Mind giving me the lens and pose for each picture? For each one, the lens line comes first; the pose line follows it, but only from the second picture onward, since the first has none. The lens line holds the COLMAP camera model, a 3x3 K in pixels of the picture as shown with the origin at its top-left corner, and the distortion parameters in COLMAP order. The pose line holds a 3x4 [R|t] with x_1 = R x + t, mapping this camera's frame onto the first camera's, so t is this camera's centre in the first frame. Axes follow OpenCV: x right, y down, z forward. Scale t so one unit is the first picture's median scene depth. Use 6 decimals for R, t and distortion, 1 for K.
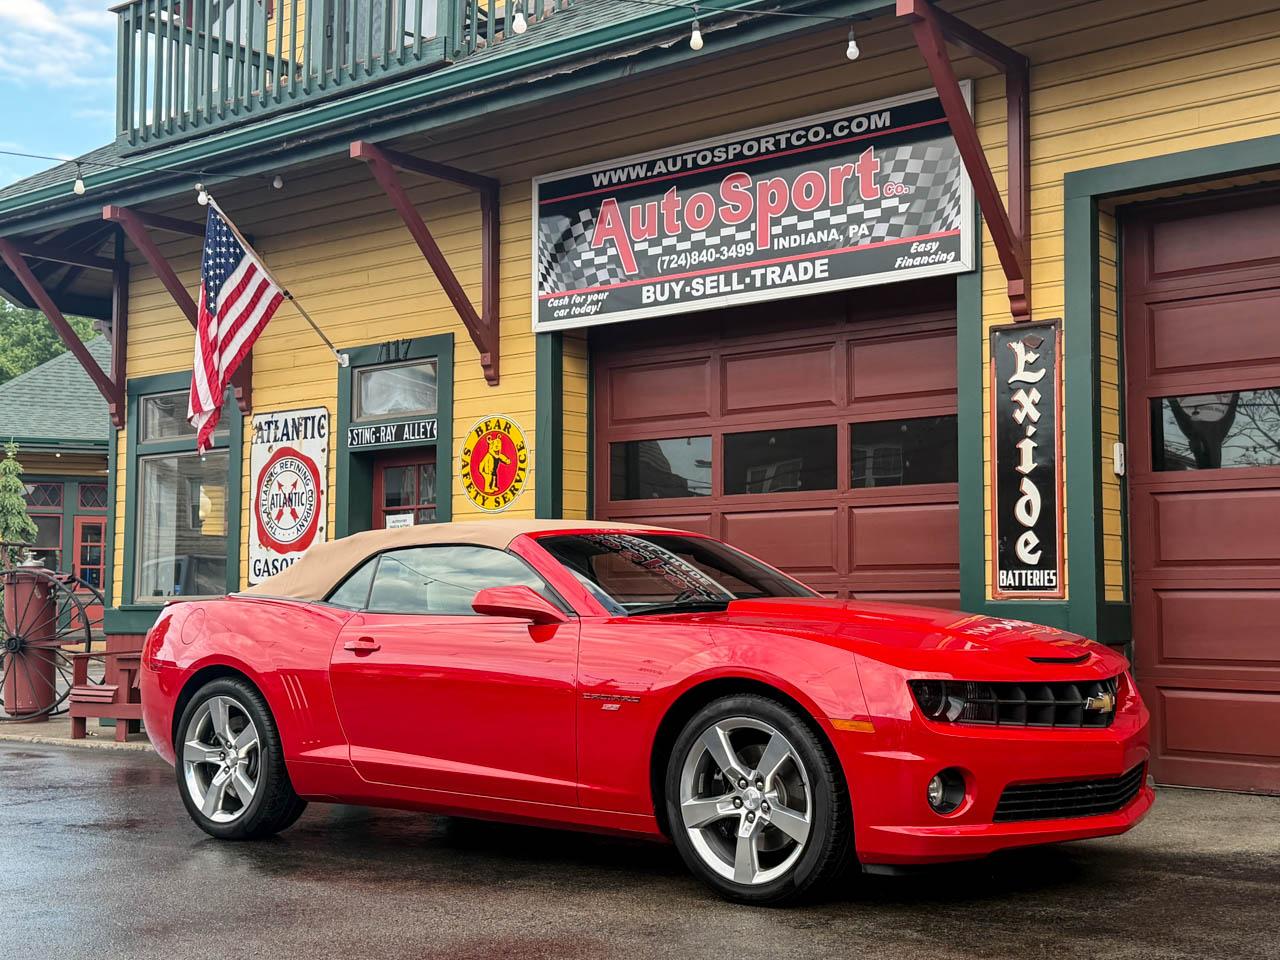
lens RADIAL K [[1663.6, 0, 640.0], [0, 1663.6, 480.0], [0, 0, 1]] dist [0.120844, -0.090737]
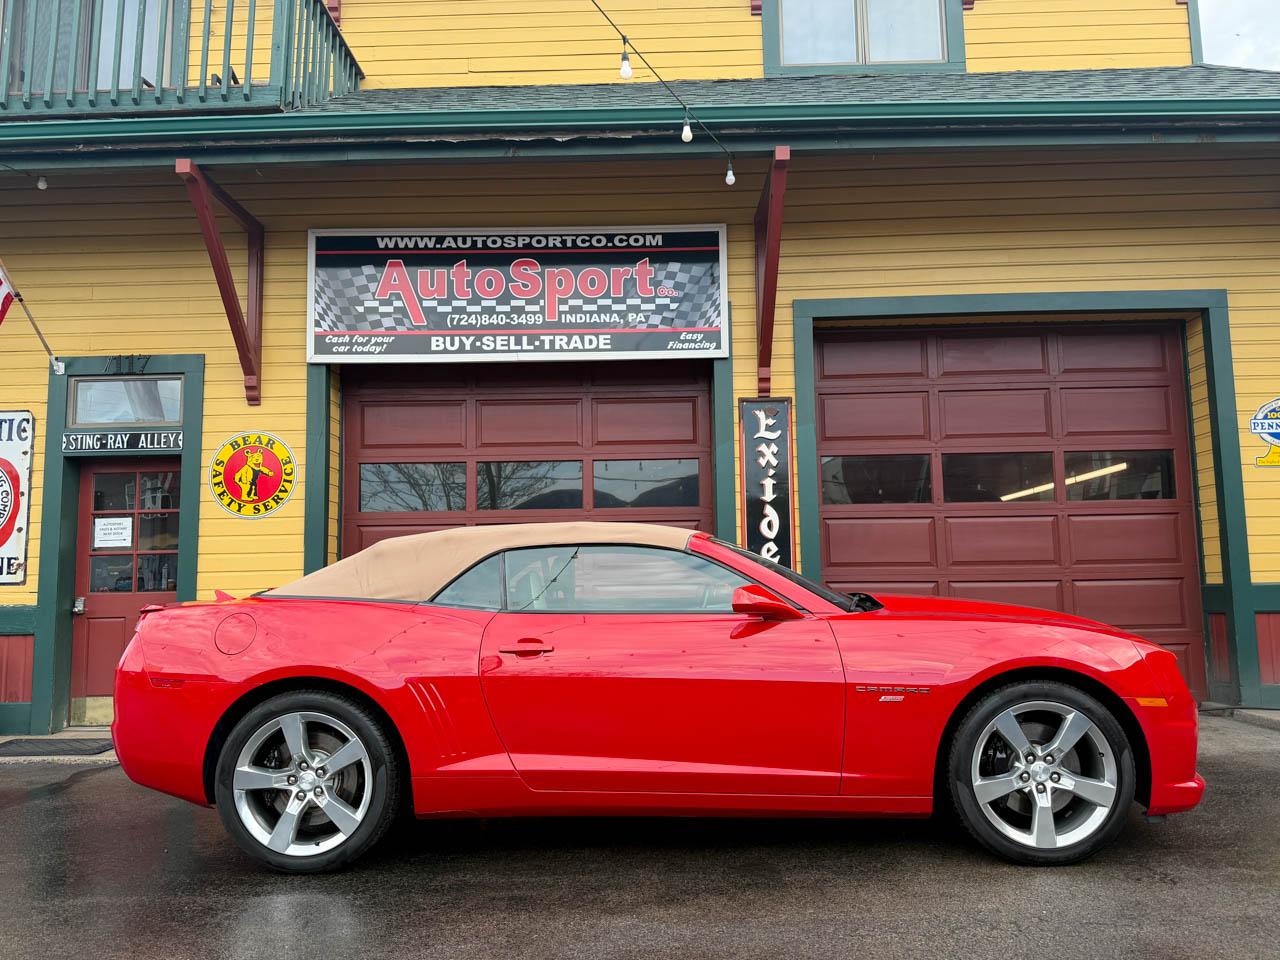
lens RADIAL K [[973.2, 0, 640.0], [0, 973.2, 480.0], [0, 0, 1]] dist [0.154183, -0.275658]
pose [[0.787162, 0.056716, 0.614133, -0.325073], [-0.033791, 0.998233, -0.048877, 0.019361], [-0.615820, 0.017722, 0.787688, 0.354892]]
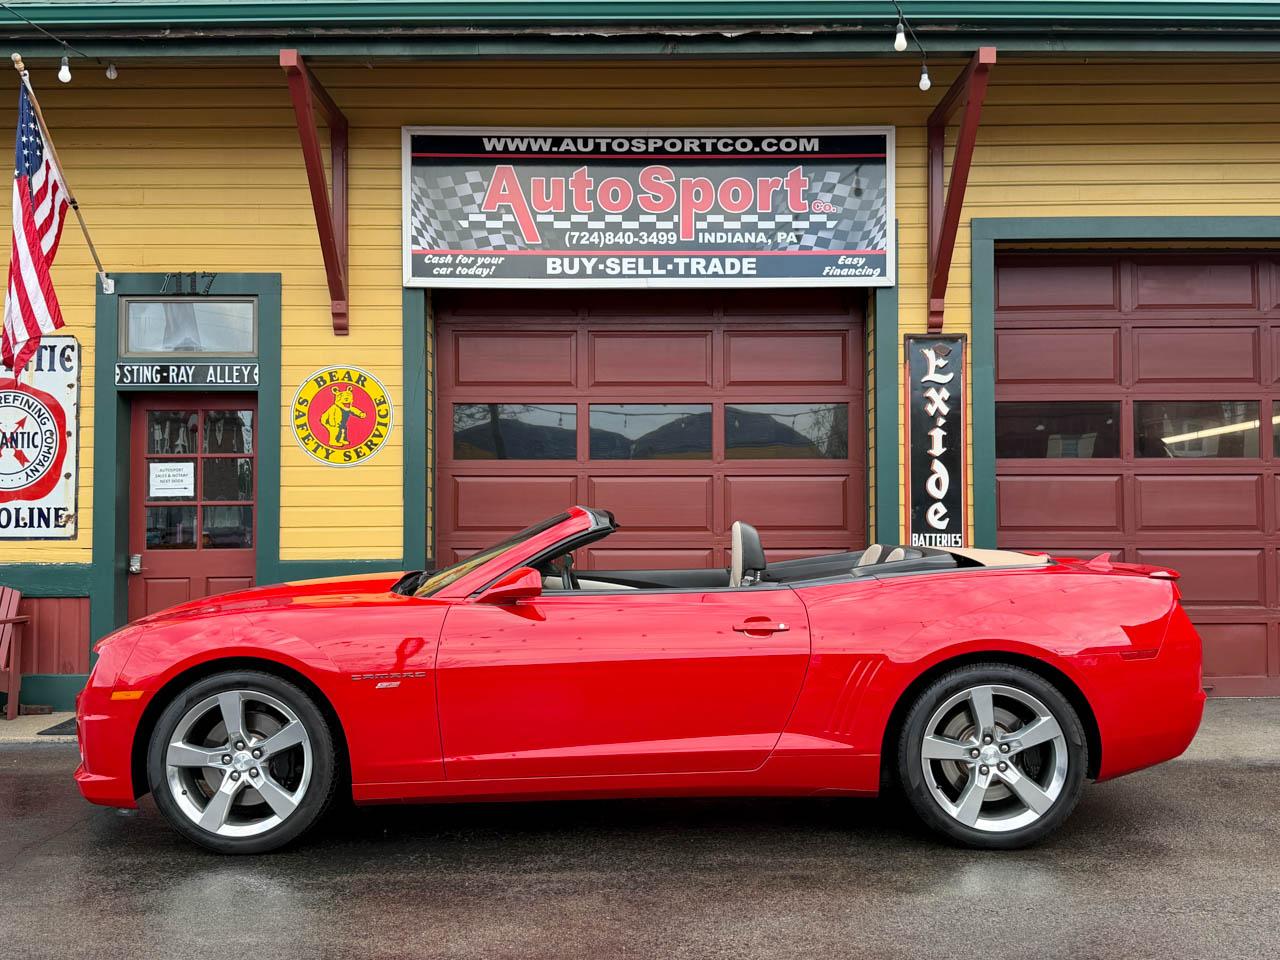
lens RADIAL K [[1252.8, 0, 639.1], [0, 1252.8, 484.0], [0, 0, 1]] dist [0.192668, -0.445386]
pose [[0.777843, 0.024569, 0.627979, -0.462938], [-0.047479, 0.998677, 0.019738, 0.007640], [-0.626663, -0.045169, 0.777980, 0.355339]]
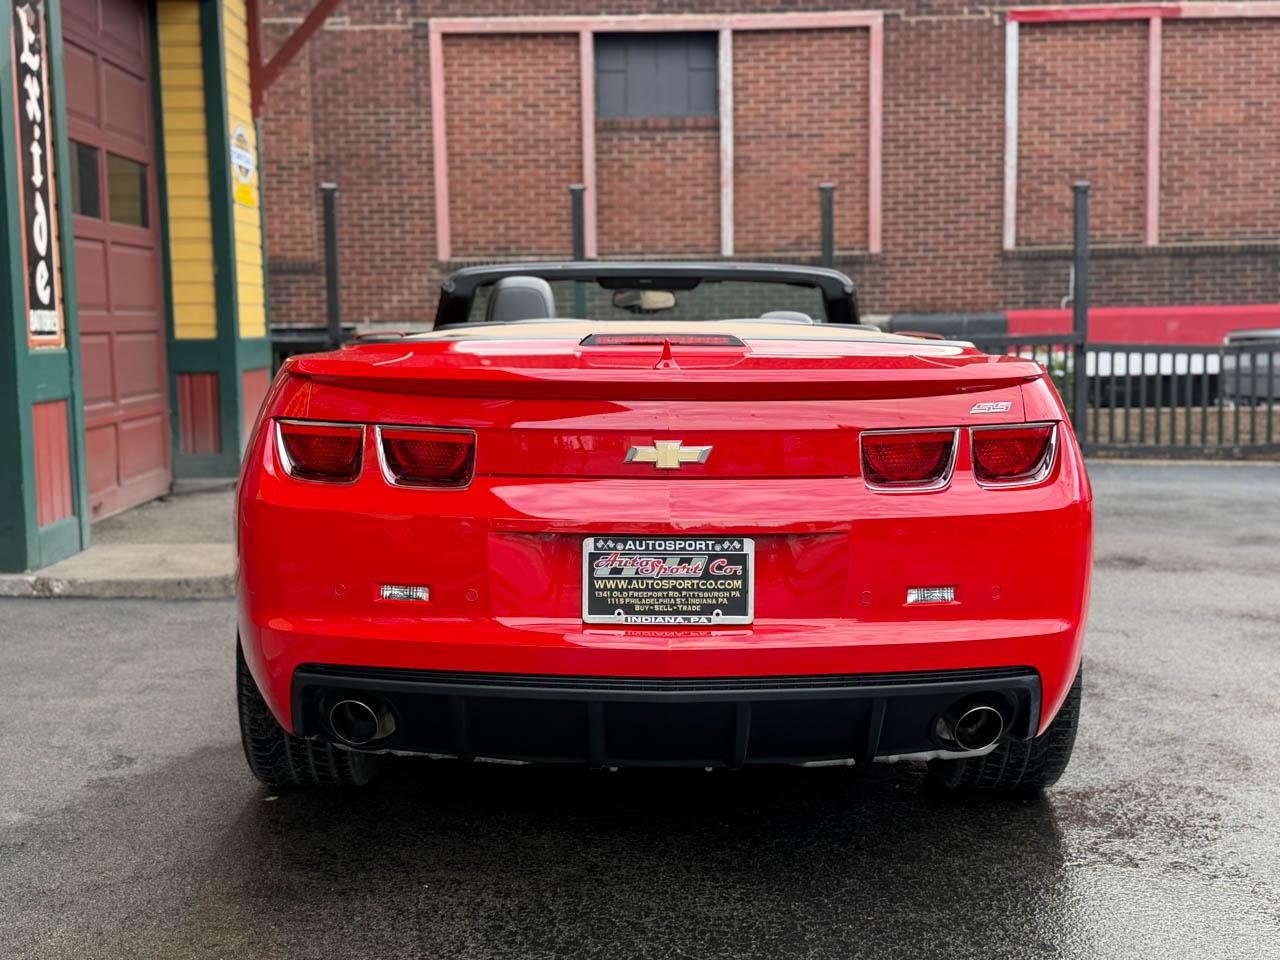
lens RADIAL K [[1568.9, 0, 649.2], [0, 1568.9, 482.4], [0, 0, 1]] dist [0.182320, -0.397330]
pose [[-0.654516, -0.067630, 0.753017, -0.463303], [-0.045213, 0.997710, 0.050308, 0.072783], [-0.754695, -0.001119, -0.656075, 1.113461]]
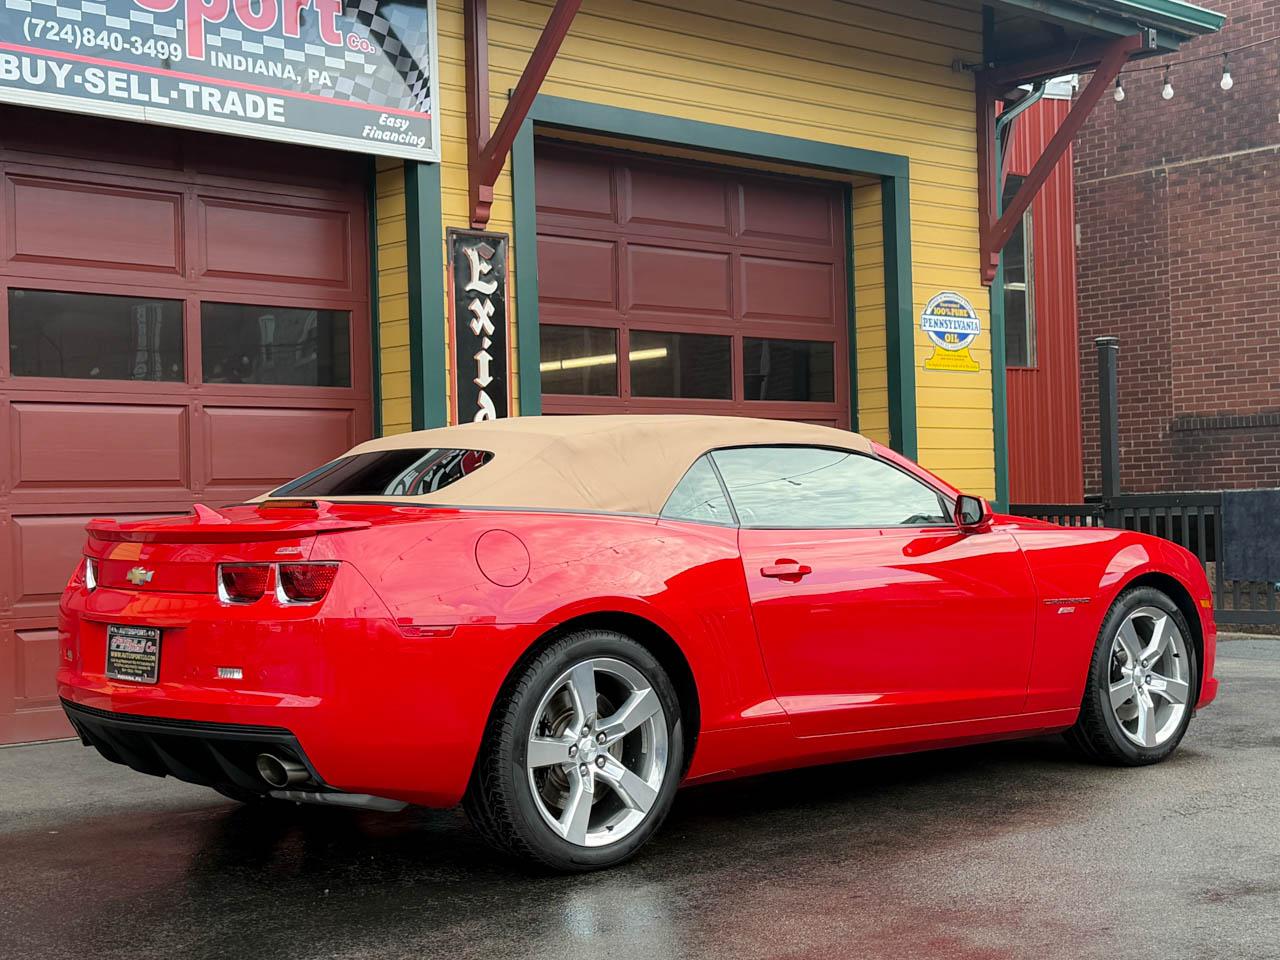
lens RADIAL K [[1887.5, 0, 639.7], [0, 1887.5, 463.8], [0, 0, 1]] dist [0.197401, -0.445695]
pose [[0.139233, 0.022200, 0.990011, -0.739172], [-0.053128, 0.998476, -0.014918, 0.045916], [-0.988833, -0.050520, 0.140200, 0.657321]]
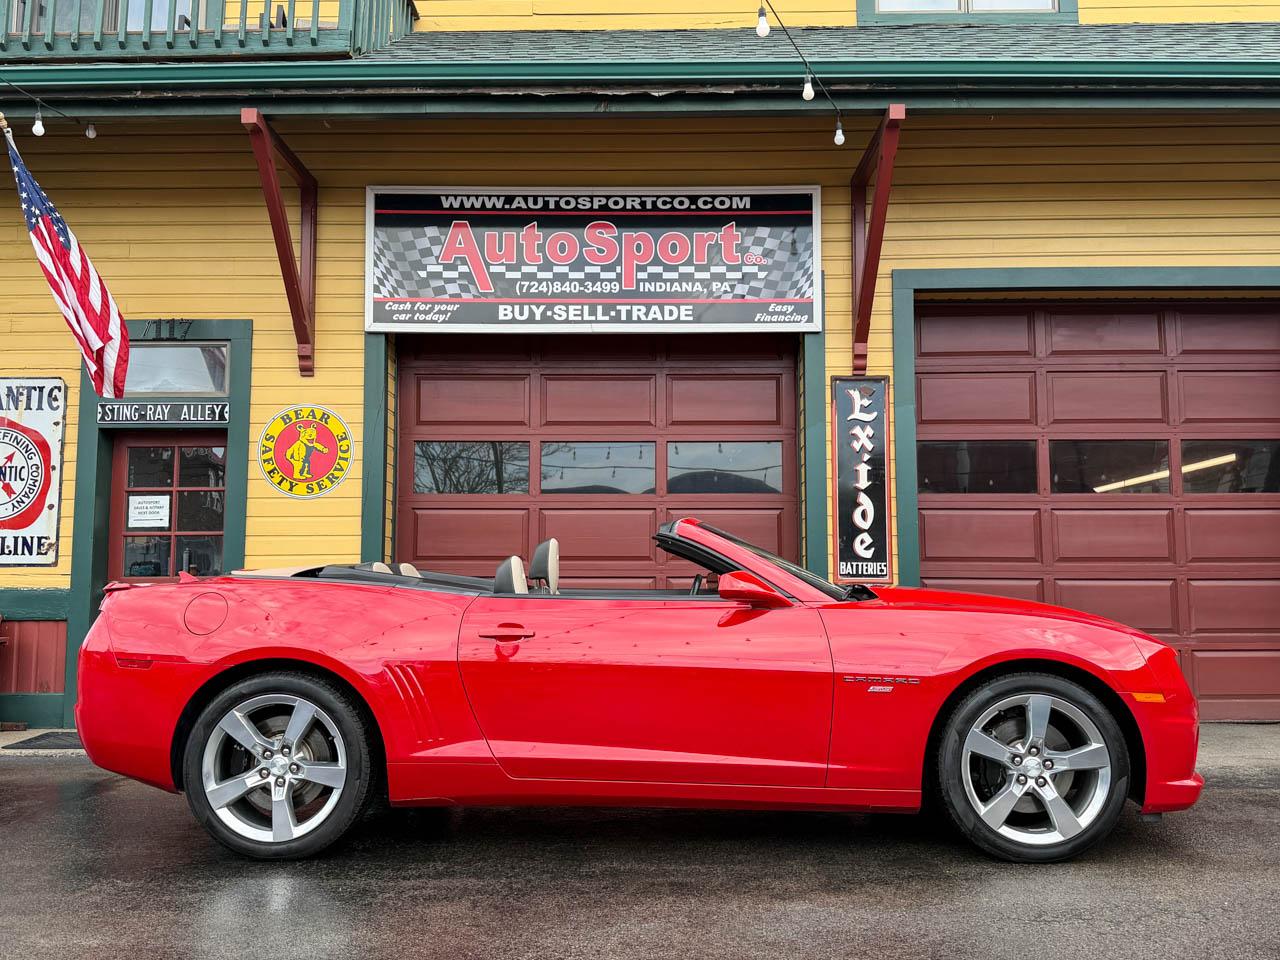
lens RADIAL K [[1107.2, 0, 634.9], [0, 1107.2, 479.3], [0, 0, 1]] dist [0.185716, -0.410905]
pose [[0.786526, 0.062583, 0.614378, -0.395929], [-0.049268, 0.998040, -0.038592, 0.027275], [-0.615588, 0.000084, 0.788068, 0.362577]]
